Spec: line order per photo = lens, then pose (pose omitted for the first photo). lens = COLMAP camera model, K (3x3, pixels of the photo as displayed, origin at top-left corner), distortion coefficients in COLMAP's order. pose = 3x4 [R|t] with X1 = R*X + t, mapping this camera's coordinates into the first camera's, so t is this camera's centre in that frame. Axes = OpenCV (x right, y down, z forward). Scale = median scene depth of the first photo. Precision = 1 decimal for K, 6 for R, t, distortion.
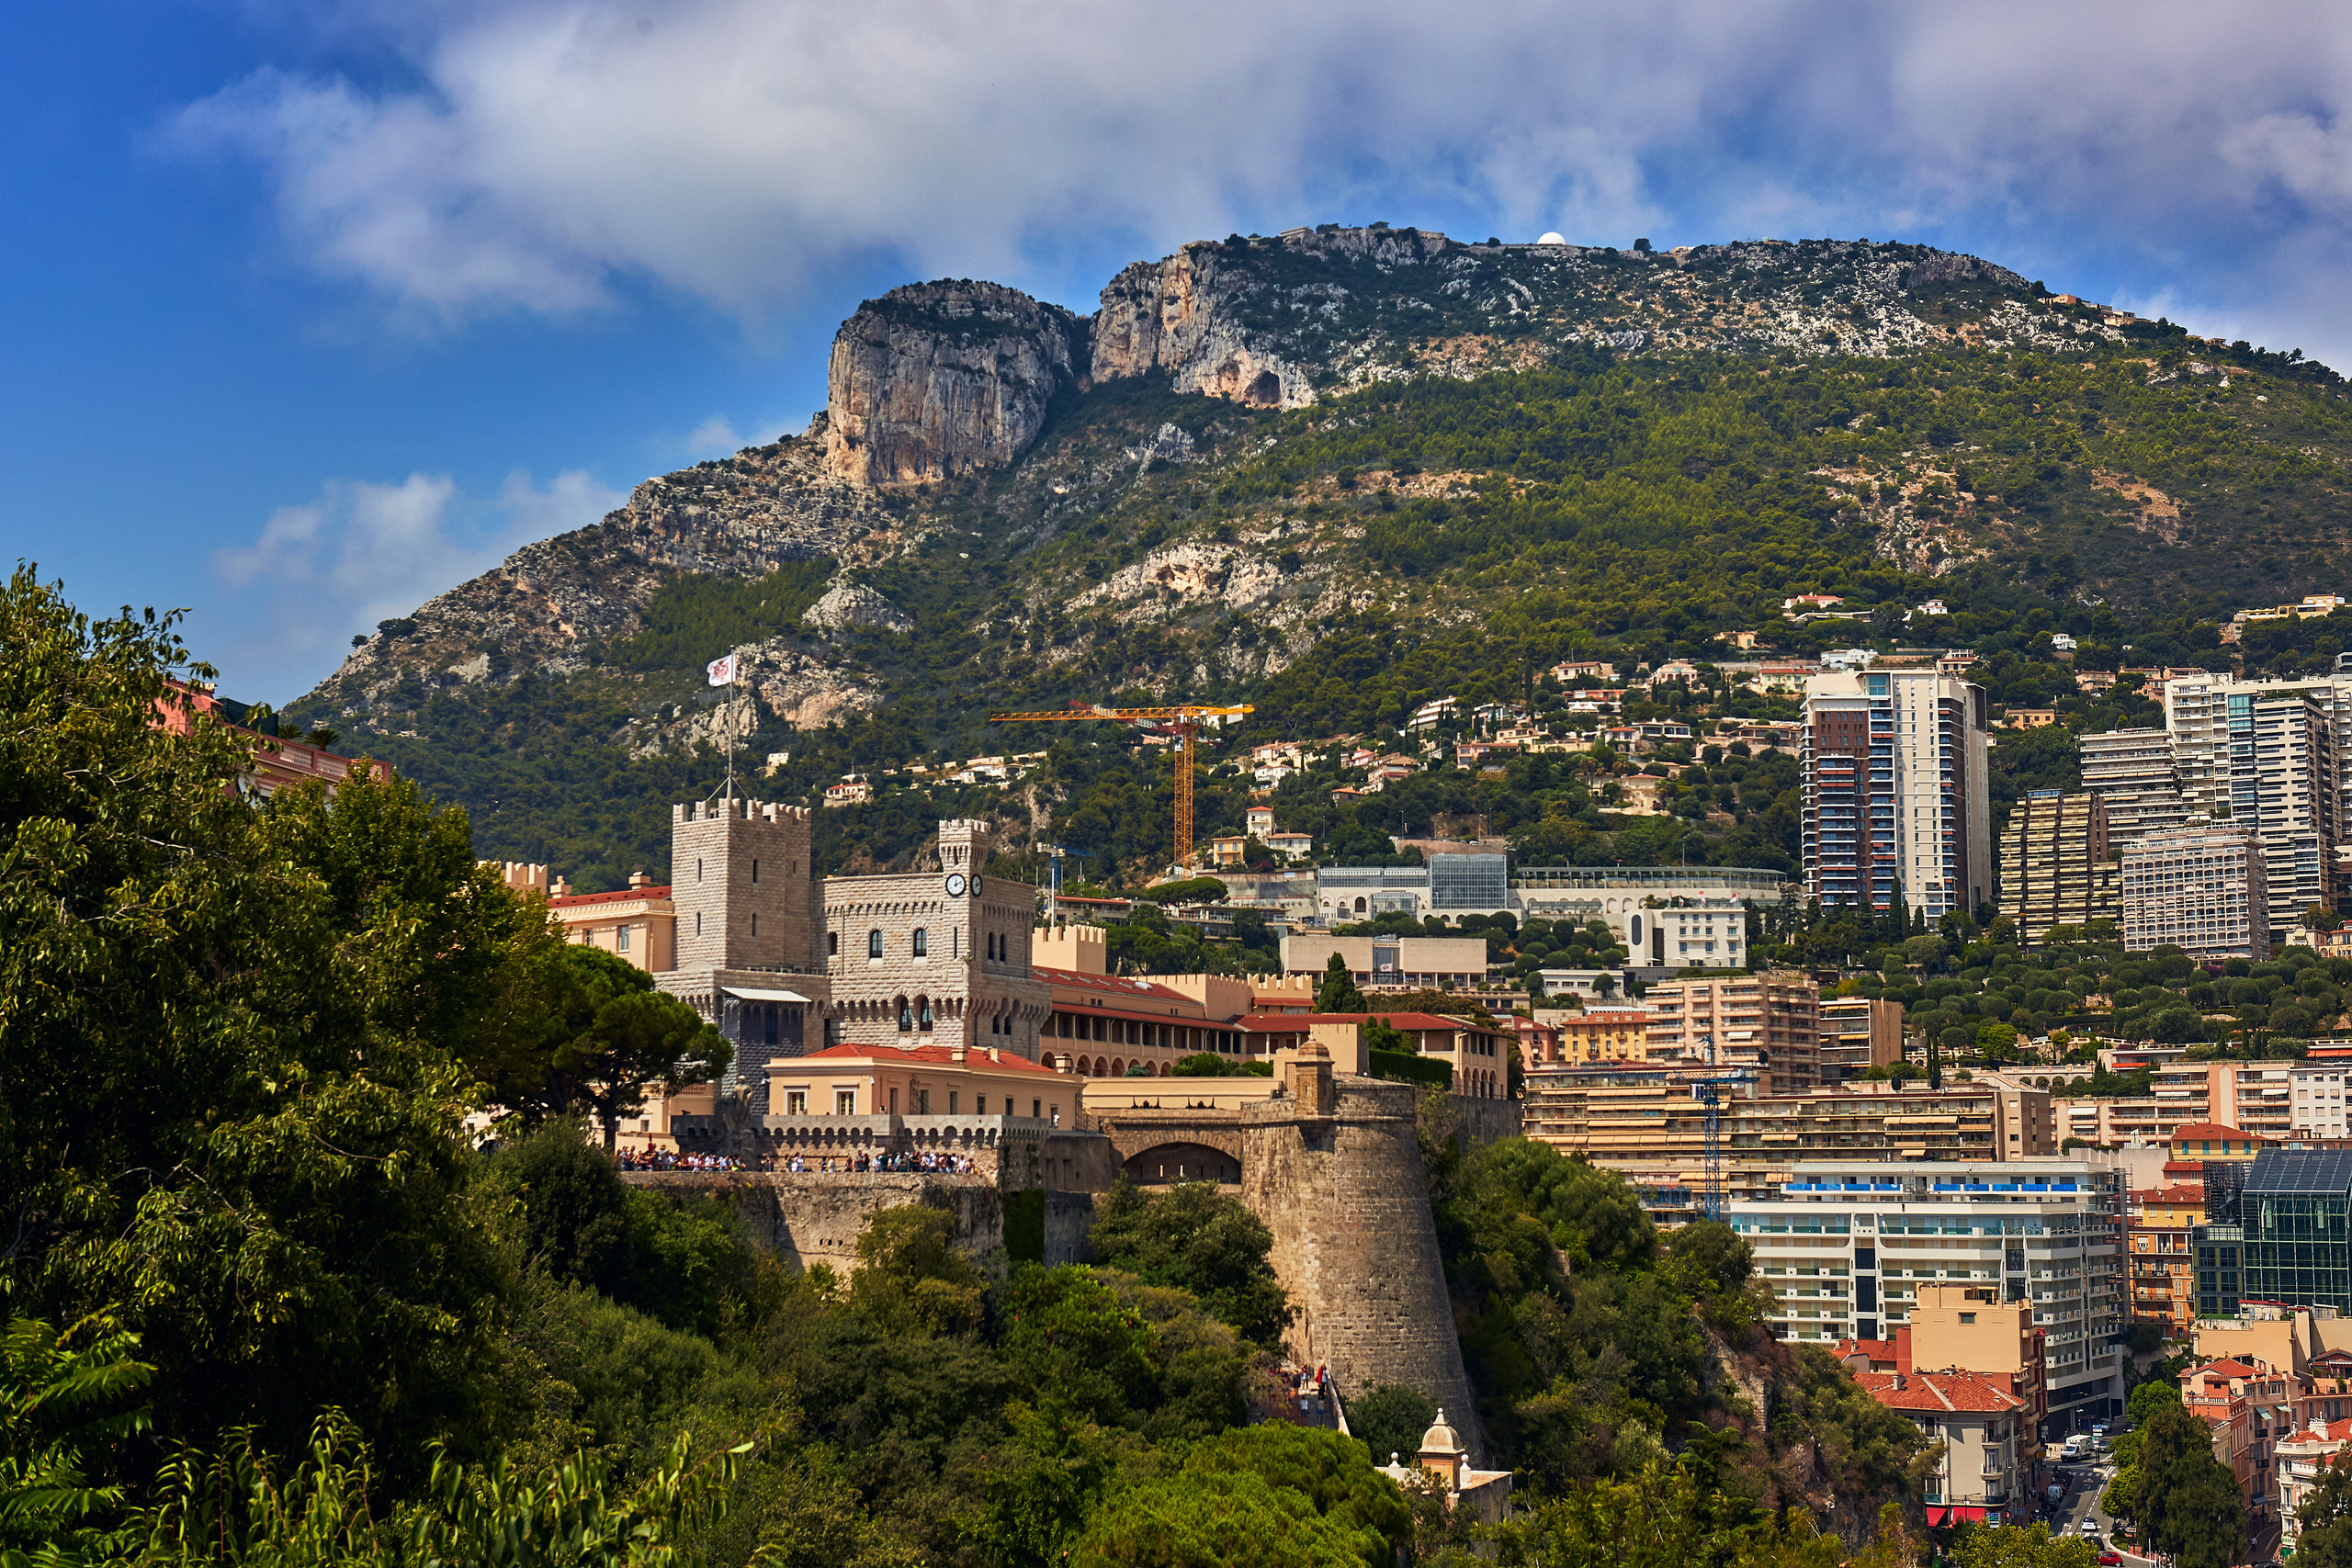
lens RADIAL K [[3142.2, 0, 1176.0], [0, 3142.2, 784.0], [0, 0, 1]] dist [-0.010498, -0.030540]
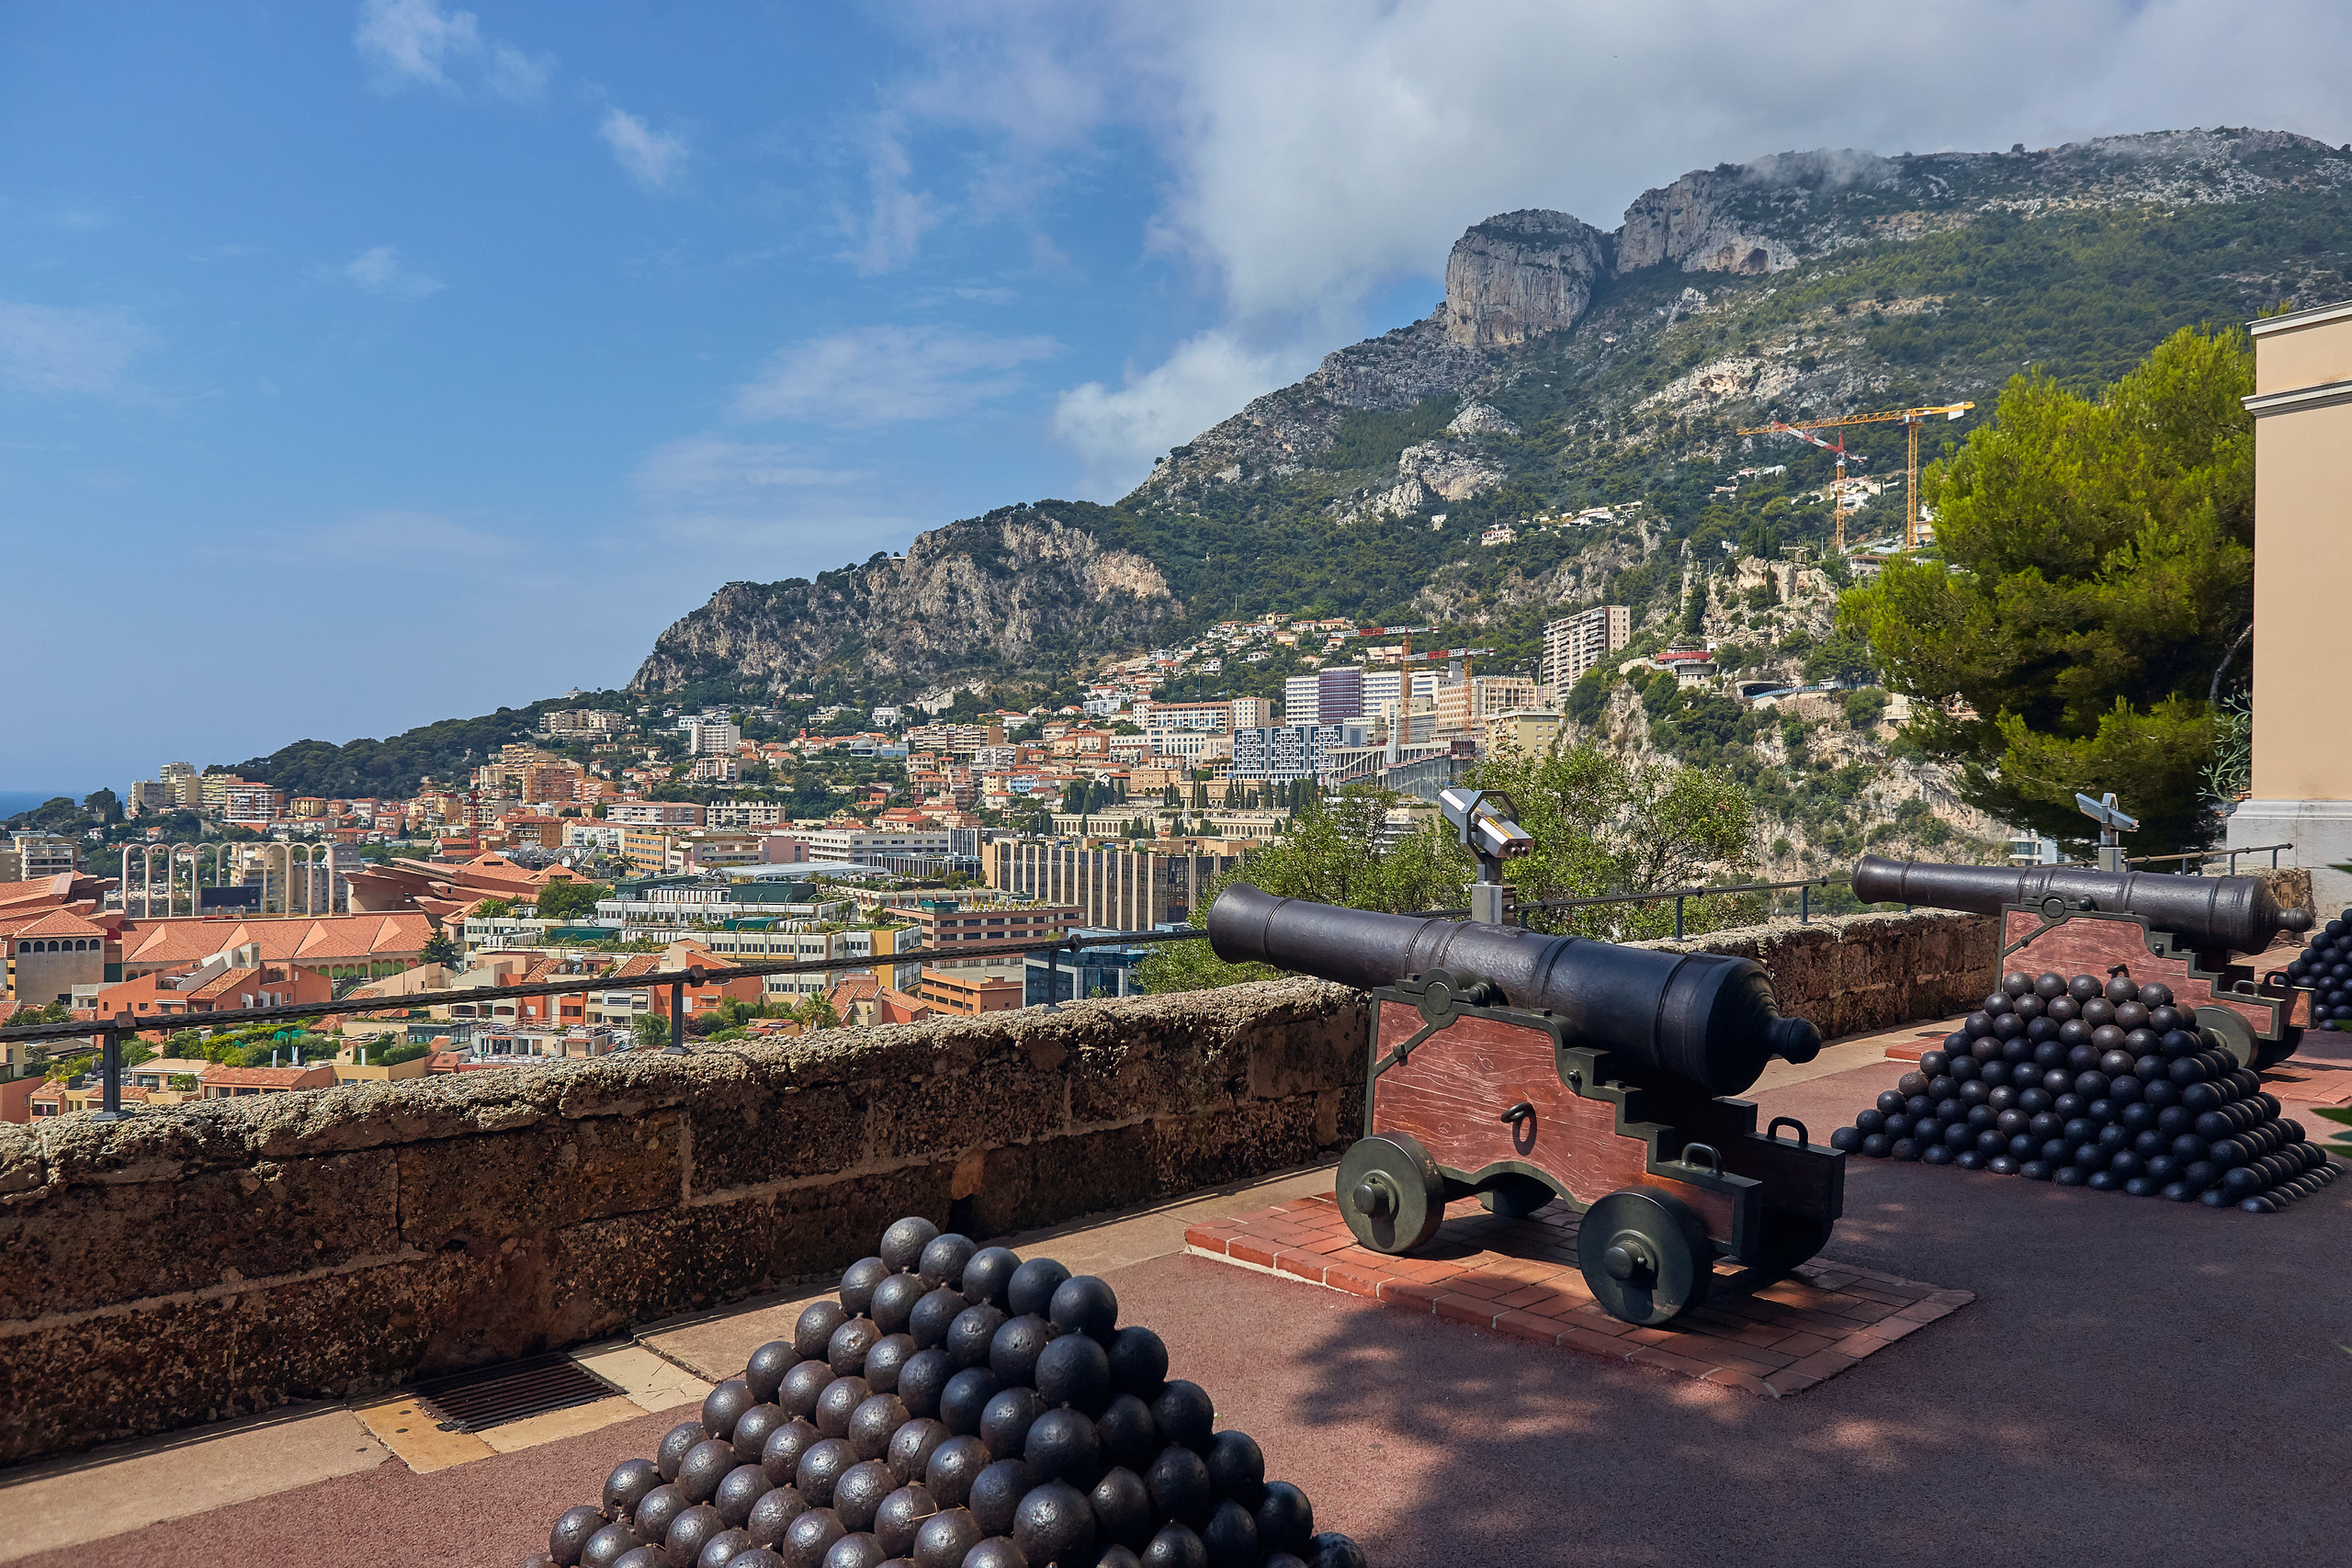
lens RADIAL K [[1635.6, 0, 1146.6], [0, 1635.6, 767.2], [0, 0, 1]] dist [0.004346, 0.006695]
pose [[0.974352, -0.000235, -0.225030, -0.084376], [0.025078, 0.993884, 0.107545, 0.022337], [0.223629, -0.110430, 0.968398, 0.182693]]
